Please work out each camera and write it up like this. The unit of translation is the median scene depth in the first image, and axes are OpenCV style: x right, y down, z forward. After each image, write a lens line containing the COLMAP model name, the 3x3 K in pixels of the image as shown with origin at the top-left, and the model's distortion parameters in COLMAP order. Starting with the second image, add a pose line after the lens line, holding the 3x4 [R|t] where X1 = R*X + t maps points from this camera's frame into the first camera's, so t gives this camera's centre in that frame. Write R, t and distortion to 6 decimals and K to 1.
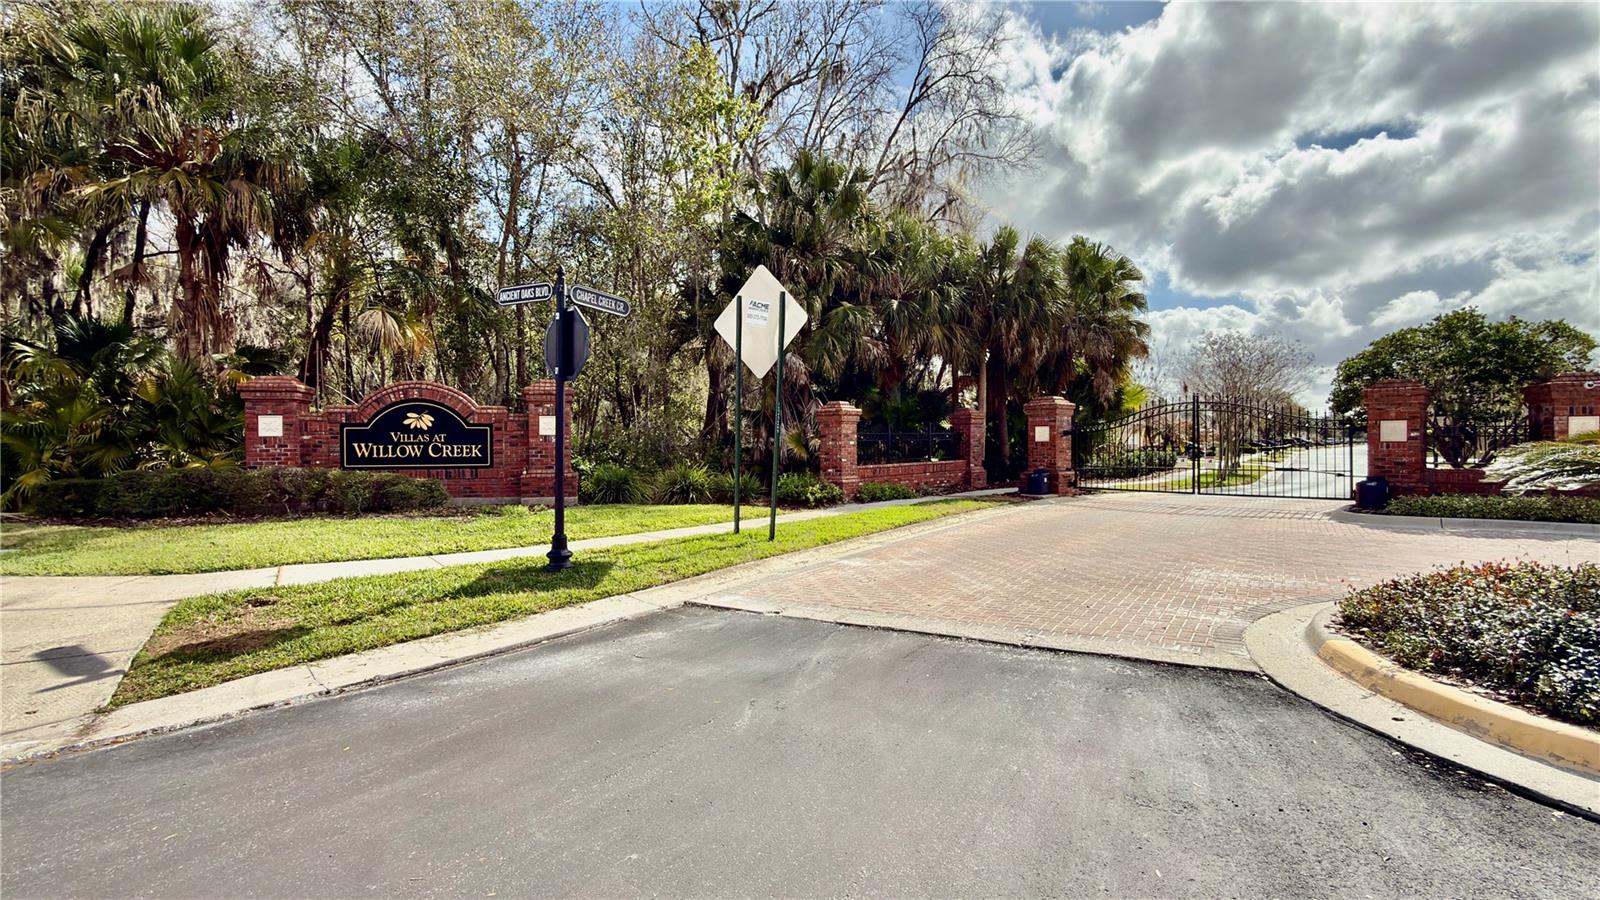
lens RADIAL K [[751.6, 0, 799.9], [0, 751.6, 443.7], [0, 0, 1]] dist [-0.003544, 0.000079]
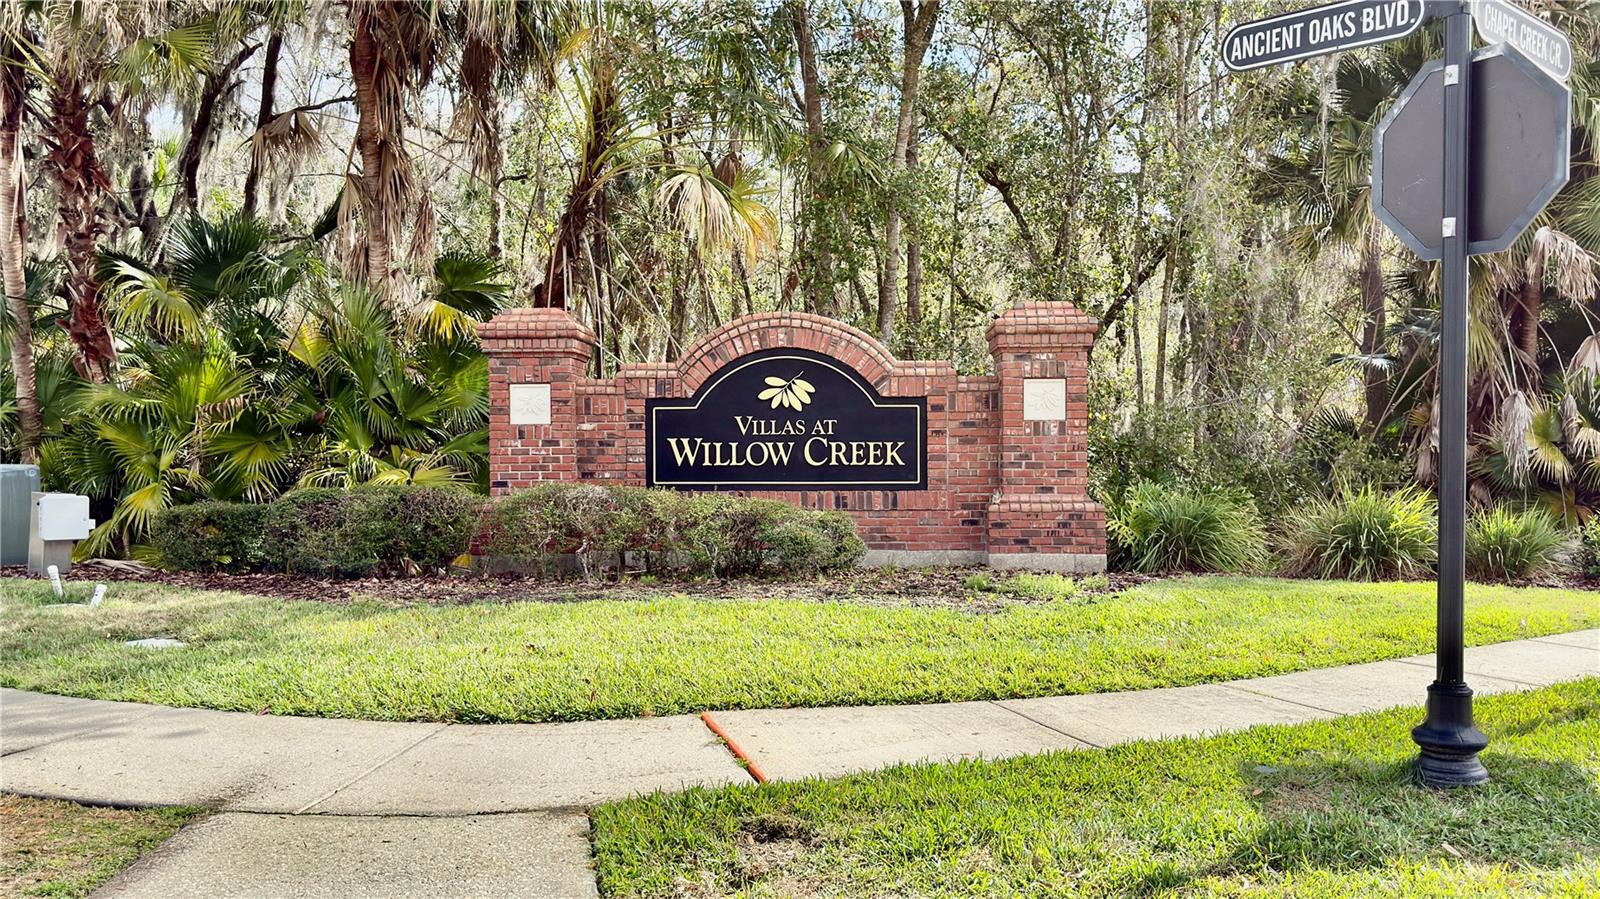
lens RADIAL K [[1365.5, 0, 800.3], [0, 1365.5, 455.9], [0, 0, 1]] dist [0.061027, -0.010343]
pose [[0.951943, 0.003469, -0.306255, -0.224194], [-0.001134, 0.999969, 0.007803, 0.004269], [0.306272, -0.007081, 0.951918, 0.148608]]
